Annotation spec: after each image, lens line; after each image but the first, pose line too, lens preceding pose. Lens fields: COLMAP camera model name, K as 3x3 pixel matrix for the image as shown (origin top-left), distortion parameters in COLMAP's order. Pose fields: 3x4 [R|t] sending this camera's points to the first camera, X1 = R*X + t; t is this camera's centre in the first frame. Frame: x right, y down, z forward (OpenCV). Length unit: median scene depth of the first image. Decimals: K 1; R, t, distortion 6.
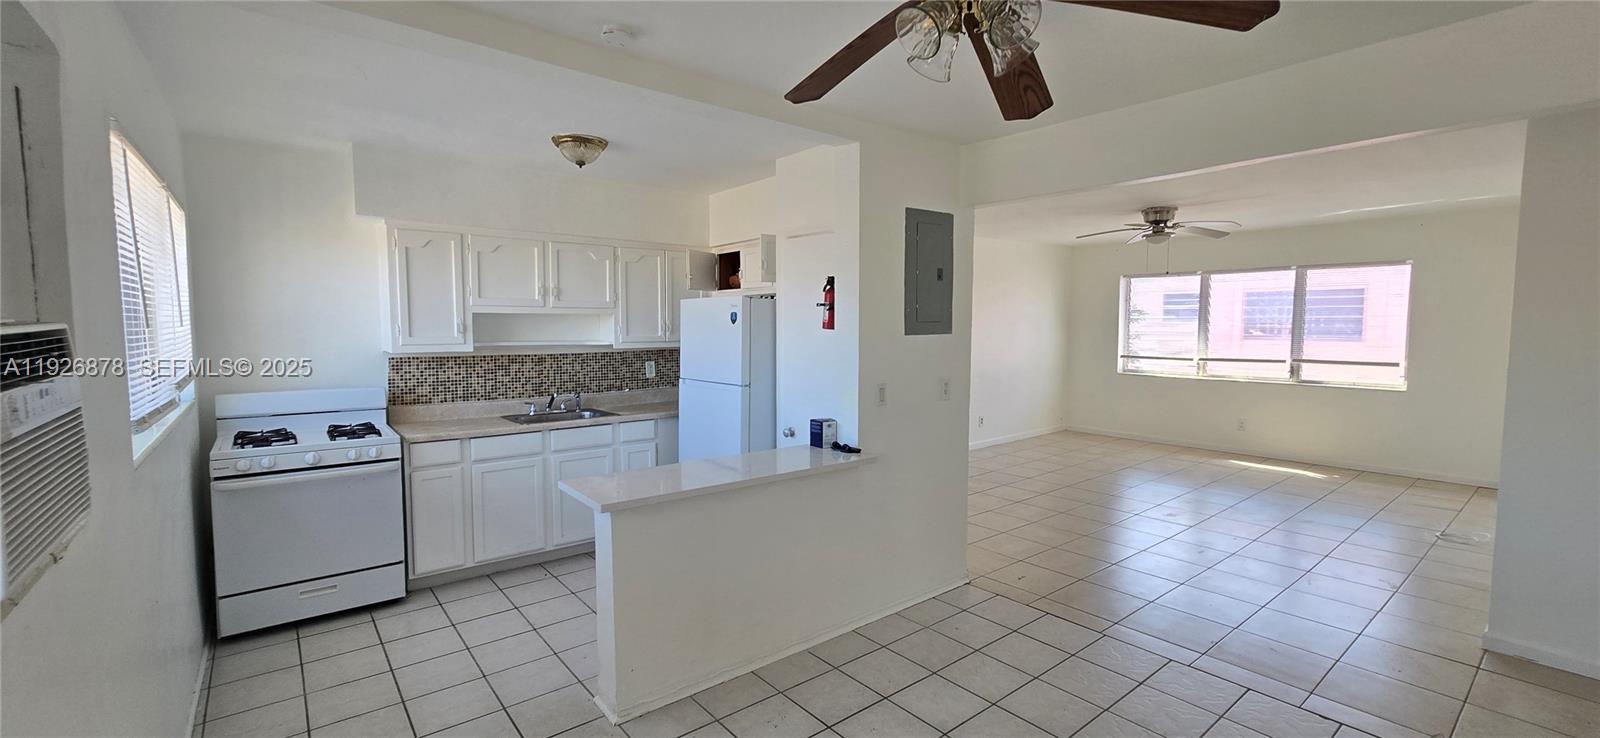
lens RADIAL K [[646.1, 0, 804.1], [0, 646.1, 372.0], [0, 0, 1]] dist [0.000724, 0.000480]
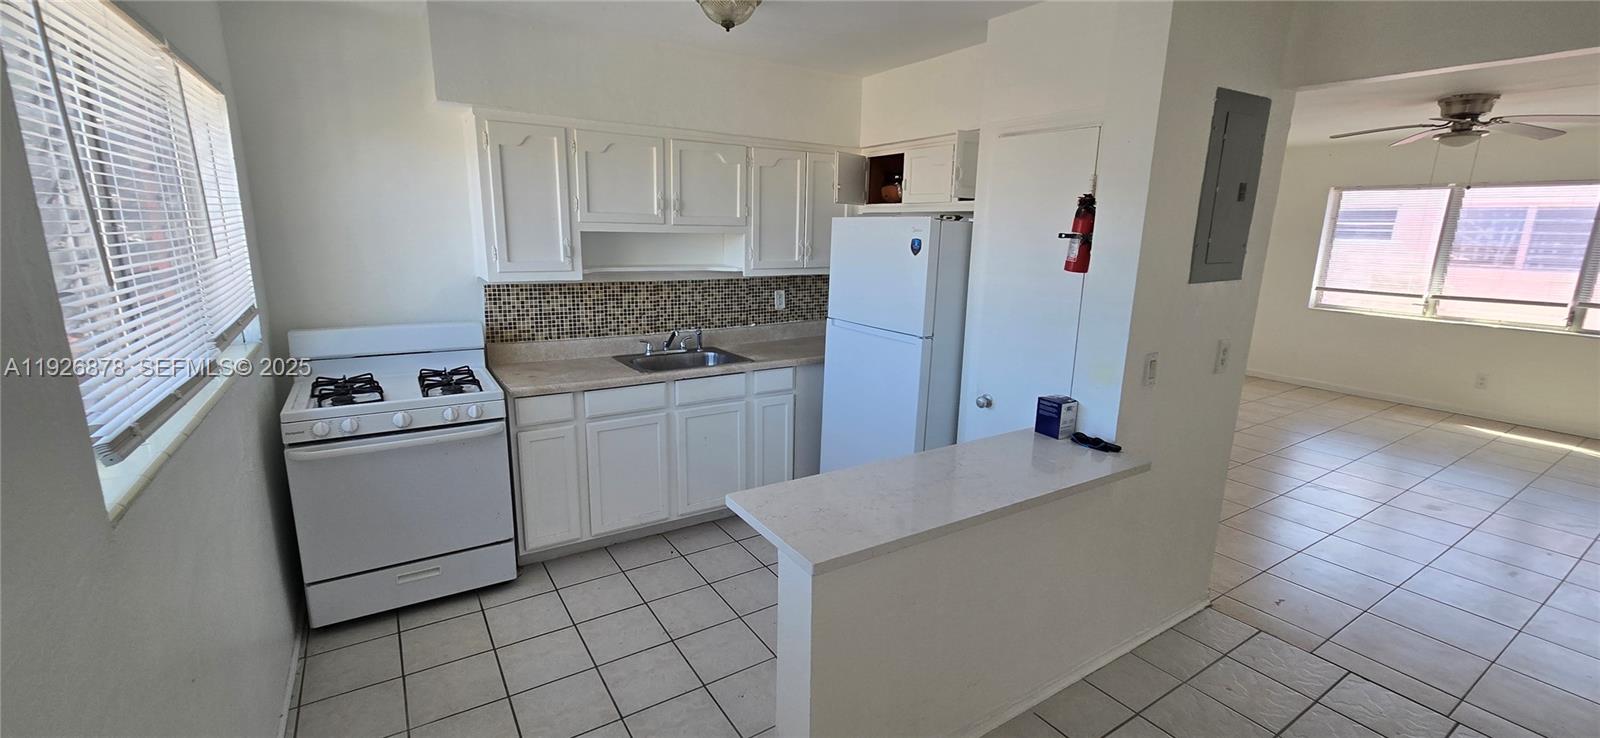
lens RADIAL K [[646.1, 0, 804.1], [0, 646.1, 372.0], [0, 0, 1]] dist [0.000724, 0.000480]
pose [[0.993639, 0.043354, -0.103934, -0.150042], [-0.027970, 0.989015, 0.145147, -0.043680], [0.109085, -0.141317, 0.983936, 0.222578]]
